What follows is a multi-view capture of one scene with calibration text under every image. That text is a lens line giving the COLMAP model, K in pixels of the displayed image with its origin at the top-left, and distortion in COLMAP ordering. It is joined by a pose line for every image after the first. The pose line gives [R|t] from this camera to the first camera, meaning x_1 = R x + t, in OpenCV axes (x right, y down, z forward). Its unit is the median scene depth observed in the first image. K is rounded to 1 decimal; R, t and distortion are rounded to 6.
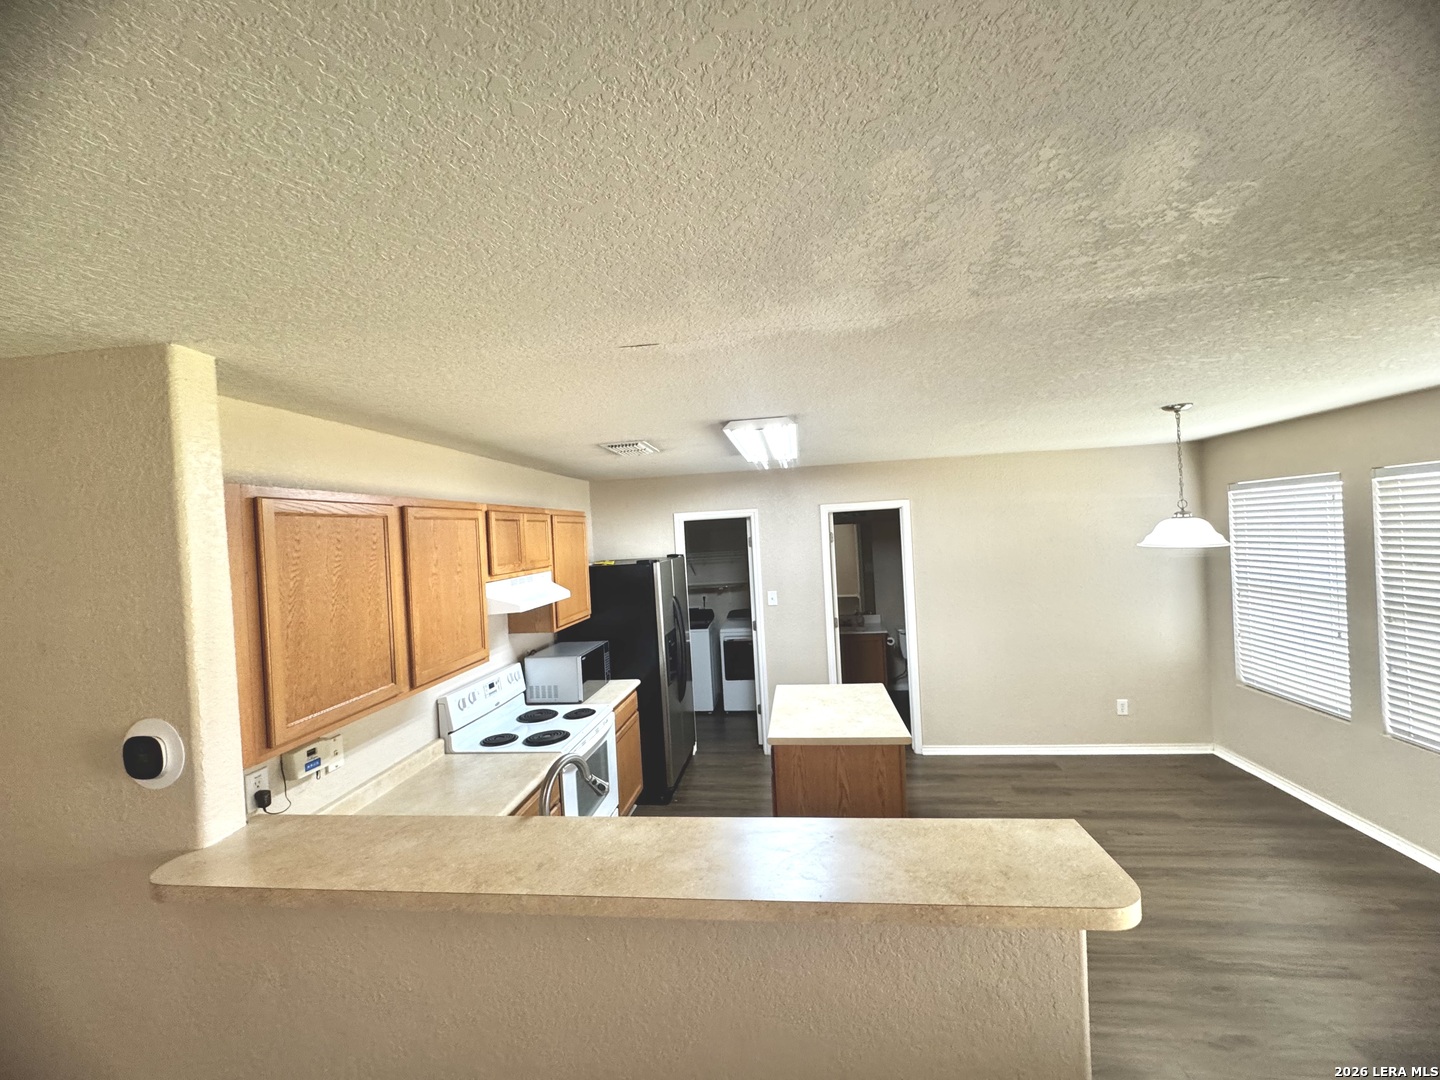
lens RADIAL K [[576.2, 0, 720.0], [0, 576.2, 540.0], [0, 0, 1]] dist [-0.002099, -0.000019]
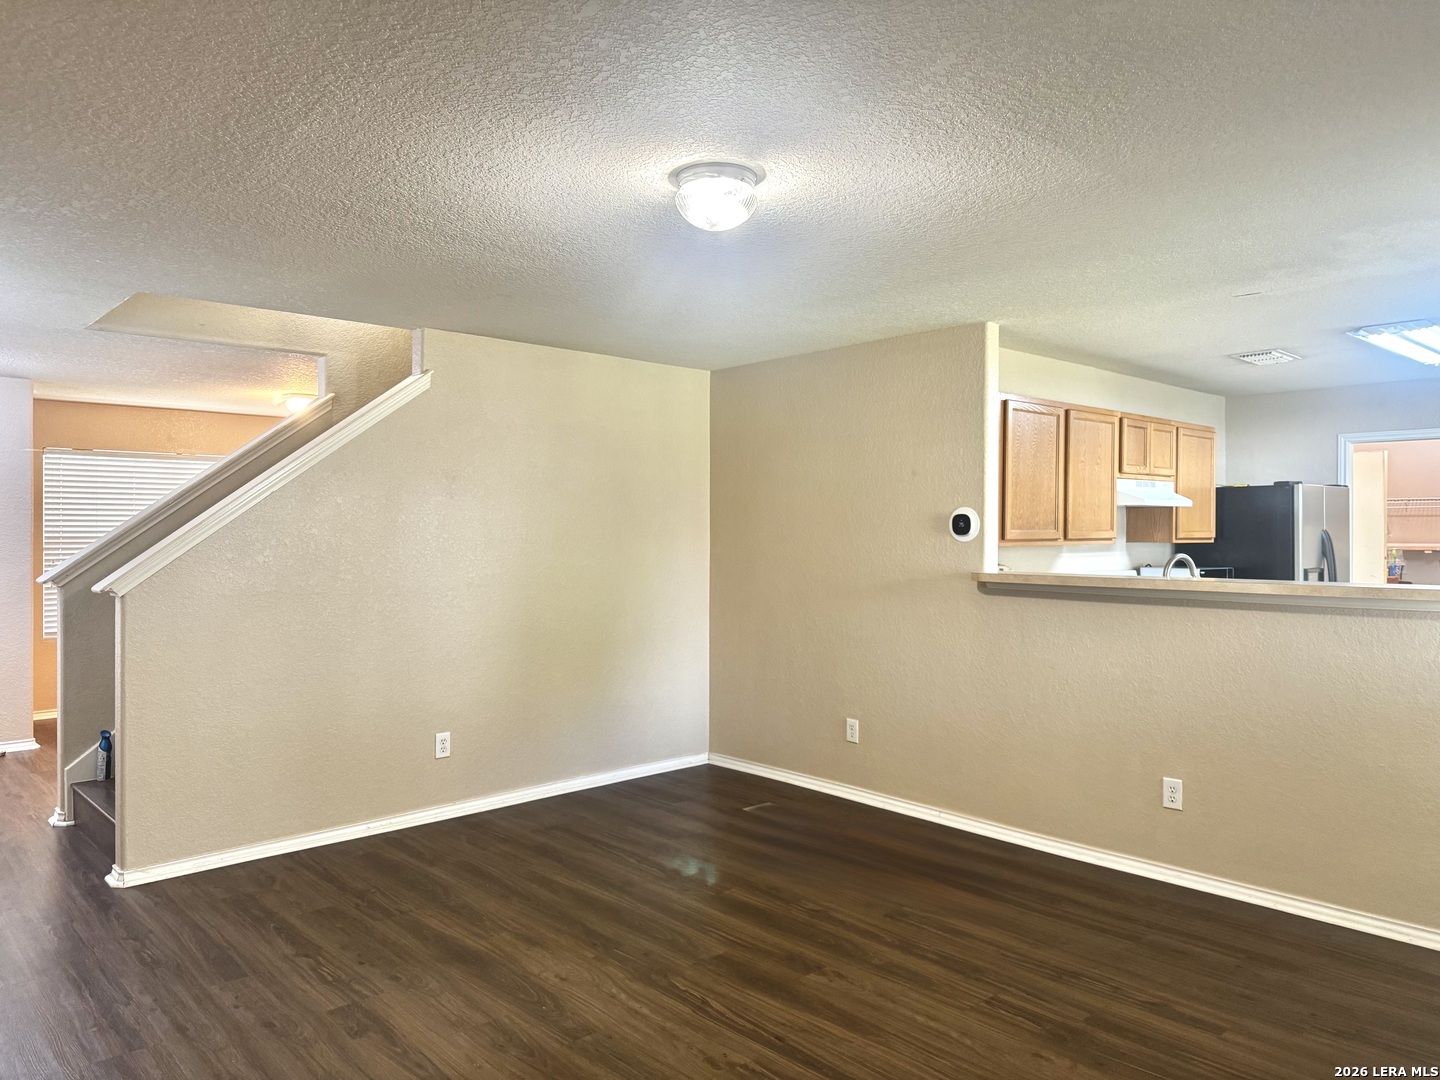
lens RADIAL K [[1007.0, 0, 721.3], [0, 1007.0, 548.0], [0, 0, 1]] dist [0.138806, -0.237508]
pose [[0.767637, 0.058229, -0.638235, 0.319078], [-0.046902, 0.998298, 0.034667, 0.178428], [0.639167, 0.003323, 0.769061, -1.123562]]
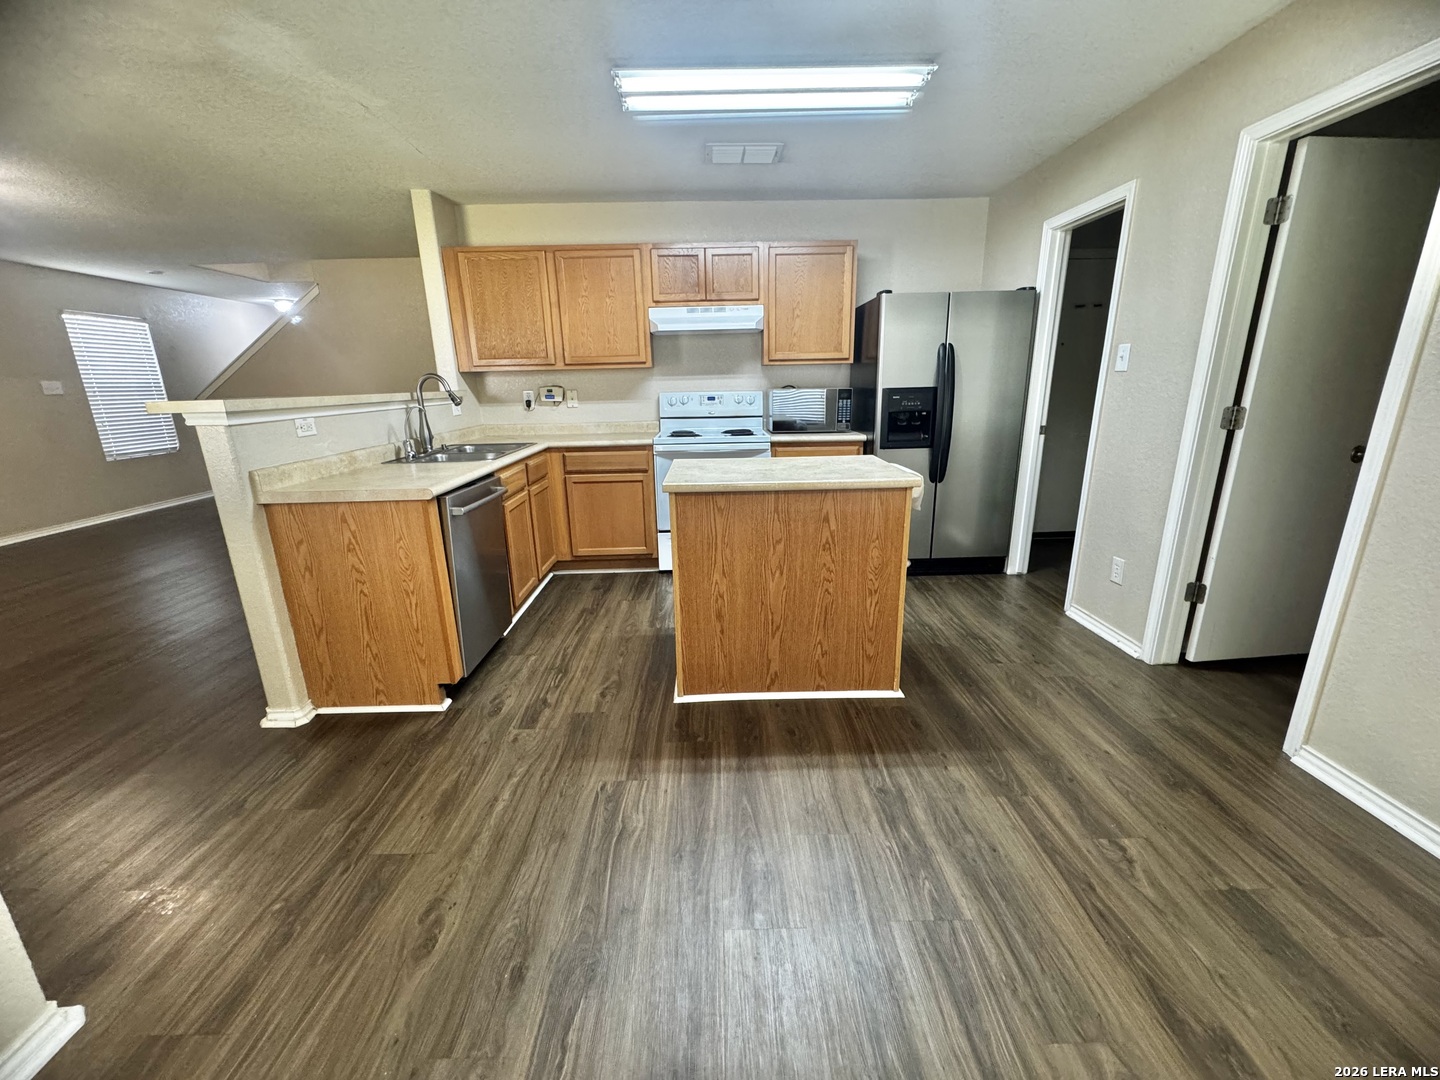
lens RADIAL K [[576.2, 0, 720.0], [0, 576.2, 540.0], [0, 0, 1]] dist [-0.002099, -0.000019]
pose [[0.158590, 0.314970, -0.935758, 0.976778], [-0.003464, 0.947924, 0.318478, 0.149836], [0.987338, -0.047266, 0.151423, 0.854678]]
